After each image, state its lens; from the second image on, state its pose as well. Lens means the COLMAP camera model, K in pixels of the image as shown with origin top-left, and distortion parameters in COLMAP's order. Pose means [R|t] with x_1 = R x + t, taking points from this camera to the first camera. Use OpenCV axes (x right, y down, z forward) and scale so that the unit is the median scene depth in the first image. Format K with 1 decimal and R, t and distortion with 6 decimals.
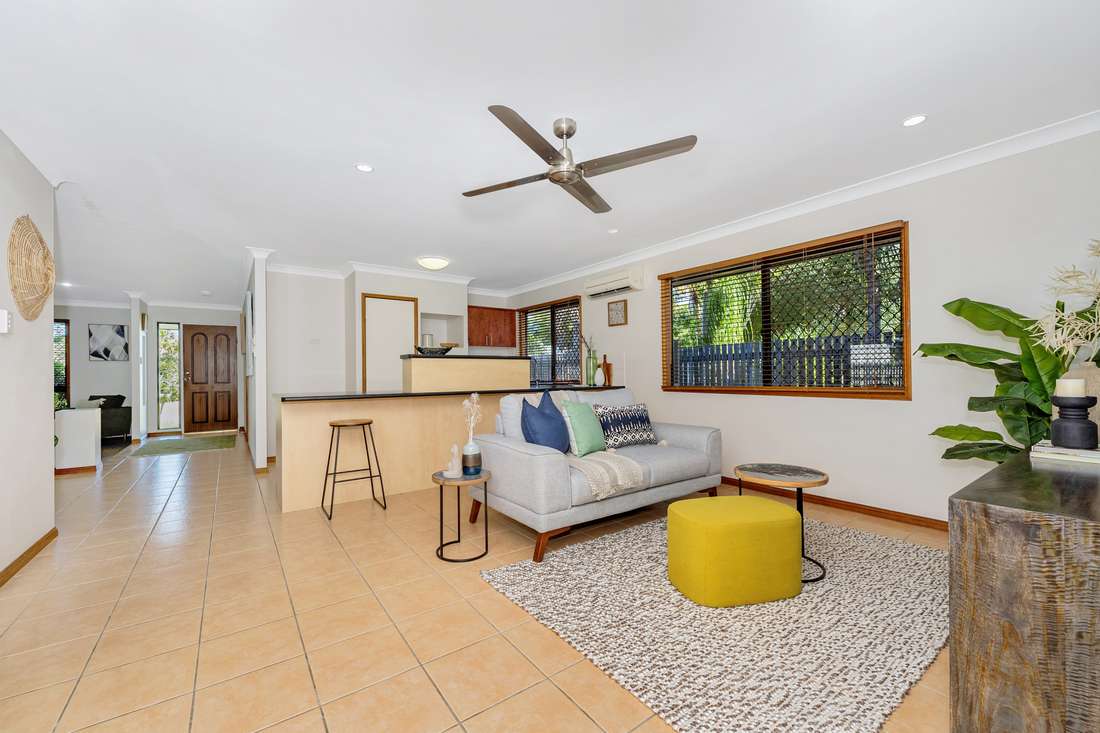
lens RADIAL K [[443.6, 0, 546.8], [0, 443.6, 368.9], [0, 0, 1]] dist [0.002033, 0.000176]
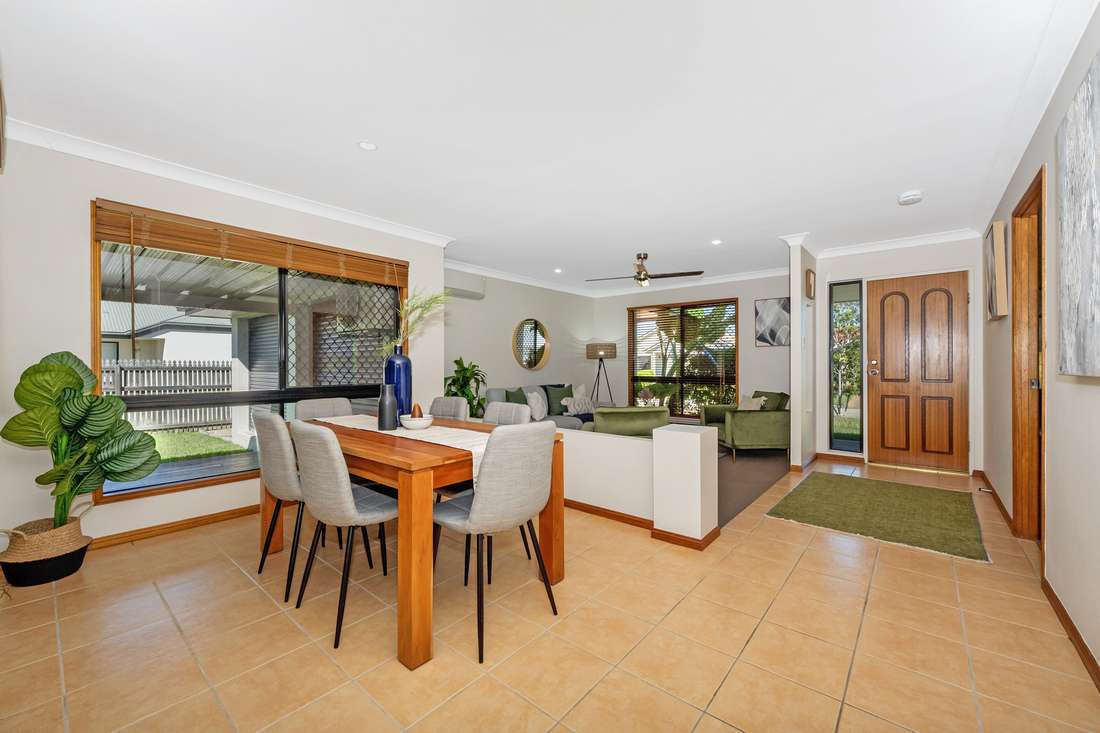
lens RADIAL K [[443.6, 0, 546.2], [0, 443.6, 365.6], [0, 0, 1]] dist [0.002033, 0.000176]
pose [[0.237135, 0.007222, -0.971450, -0.329890], [0.001899, 0.999967, 0.007898, 0.007856], [0.971475, -0.003718, 0.237113, 0.426000]]
